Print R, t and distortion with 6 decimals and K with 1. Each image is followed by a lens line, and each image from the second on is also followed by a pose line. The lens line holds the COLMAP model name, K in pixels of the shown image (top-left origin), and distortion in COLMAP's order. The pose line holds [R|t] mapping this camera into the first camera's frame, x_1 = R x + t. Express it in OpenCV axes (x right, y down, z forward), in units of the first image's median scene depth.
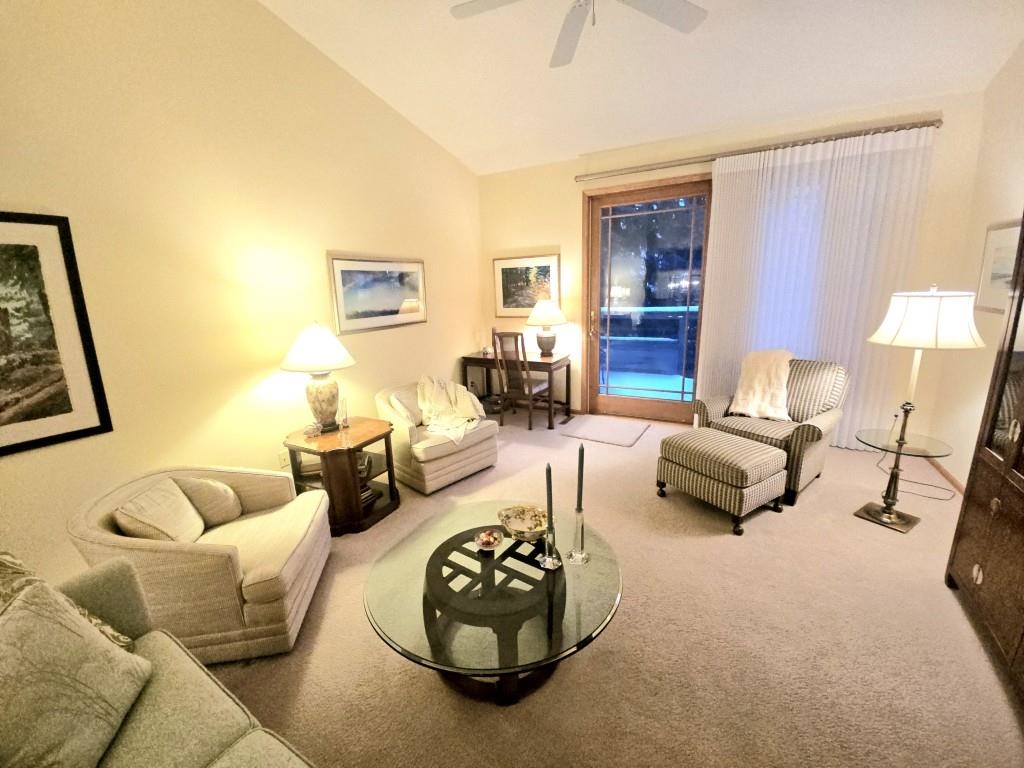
lens RADIAL K [[417.6, 0, 509.0], [0, 417.6, 382.8], [0, 0, 1]] dist [0.001666, -0.004552]
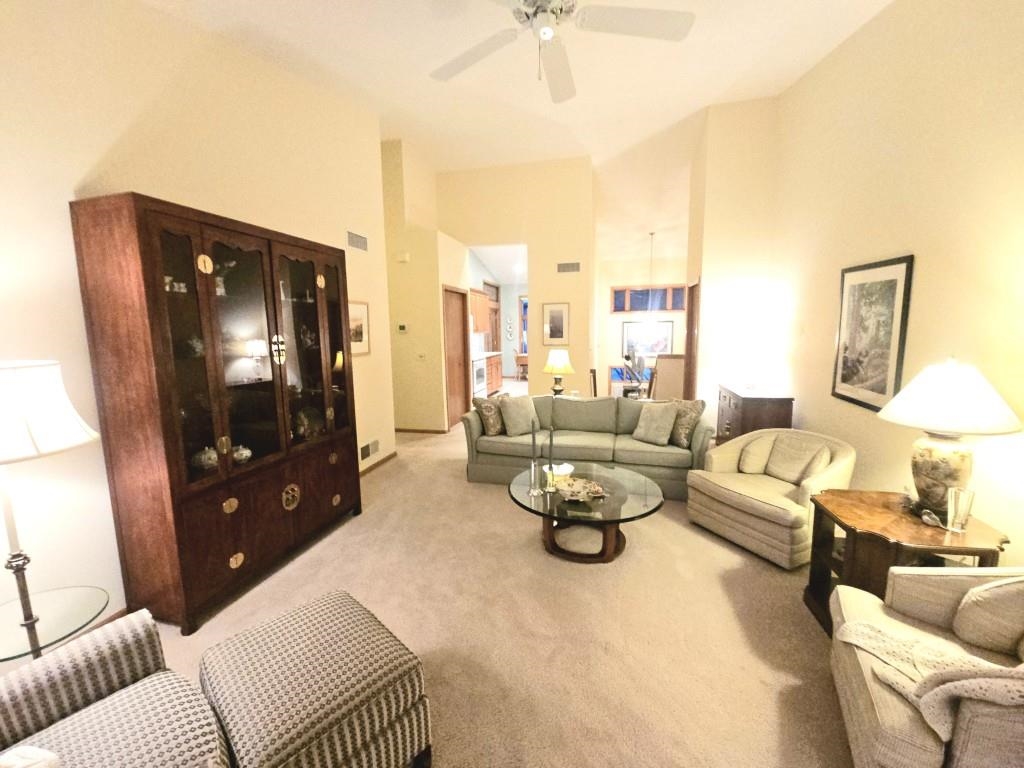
lens RADIAL K [[417.6, 0, 509.0], [0, 417.6, 382.8], [0, 0, 1]] dist [0.001666, -0.004552]
pose [[-0.971686, 0.083185, -0.221149, 0.517826], [0.004825, 0.942765, 0.333422, -0.460898], [0.236227, 0.322914, -0.916473, 2.044795]]
